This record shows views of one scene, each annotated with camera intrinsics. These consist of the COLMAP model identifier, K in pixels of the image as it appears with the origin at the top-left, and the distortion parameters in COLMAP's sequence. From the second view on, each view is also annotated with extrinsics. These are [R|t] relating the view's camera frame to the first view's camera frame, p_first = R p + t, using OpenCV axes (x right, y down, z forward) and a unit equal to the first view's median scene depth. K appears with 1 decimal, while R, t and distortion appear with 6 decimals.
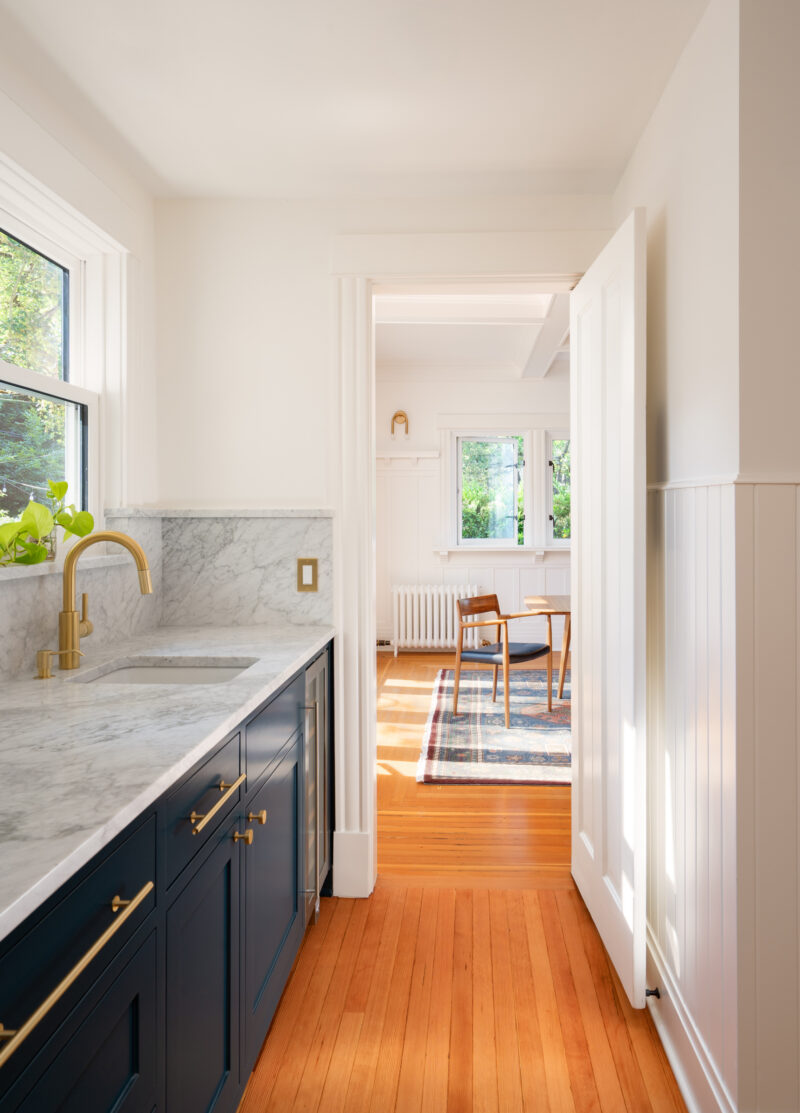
lens RADIAL K [[741.8, 0, 436.4], [0, 741.8, 520.2], [0, 0, 1]] dist [0.010245, 0.000492]
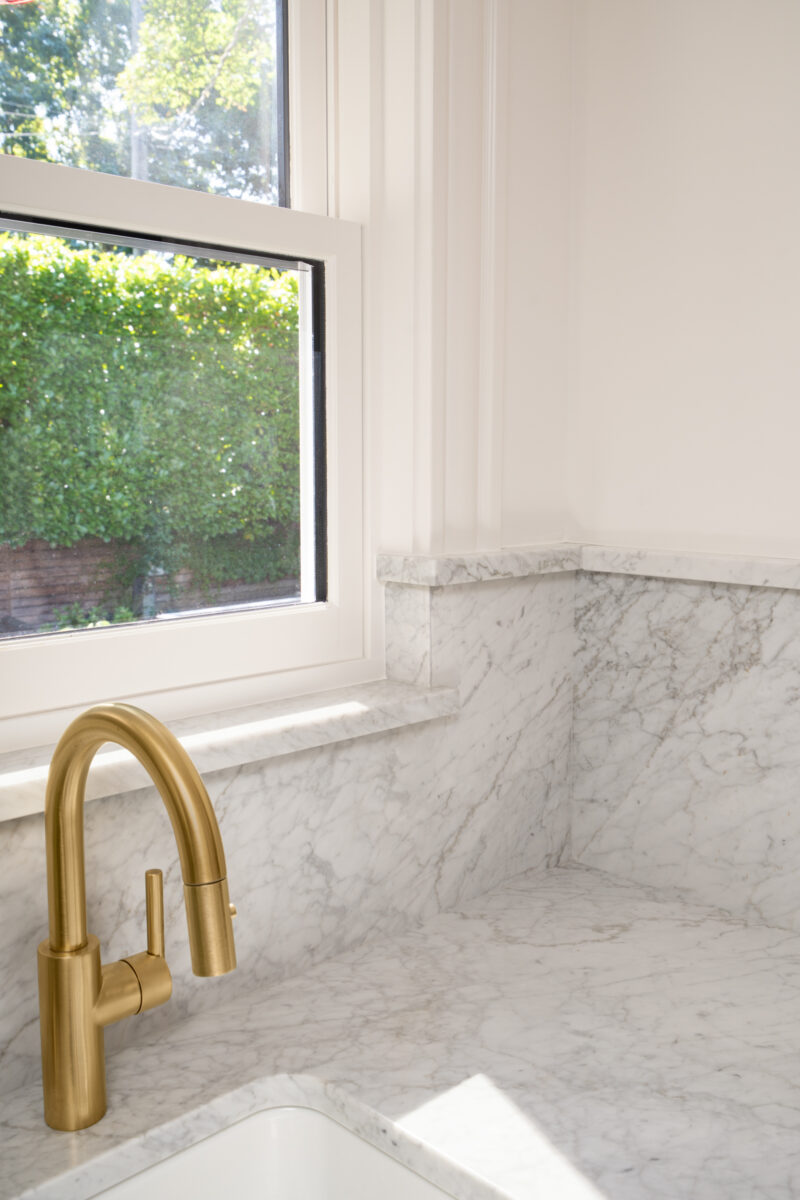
lens RADIAL K [[1147.7, 0, 402.4], [0, 1147.7, 600.4], [0, 0, 1]] dist [0.019030, 0.000000]
pose [[0.728504, 0.095644, -0.678331, -0.055640], [-0.004146, 0.990803, 0.135249, -0.062259], [0.685029, -0.095718, 0.722201, 0.546426]]
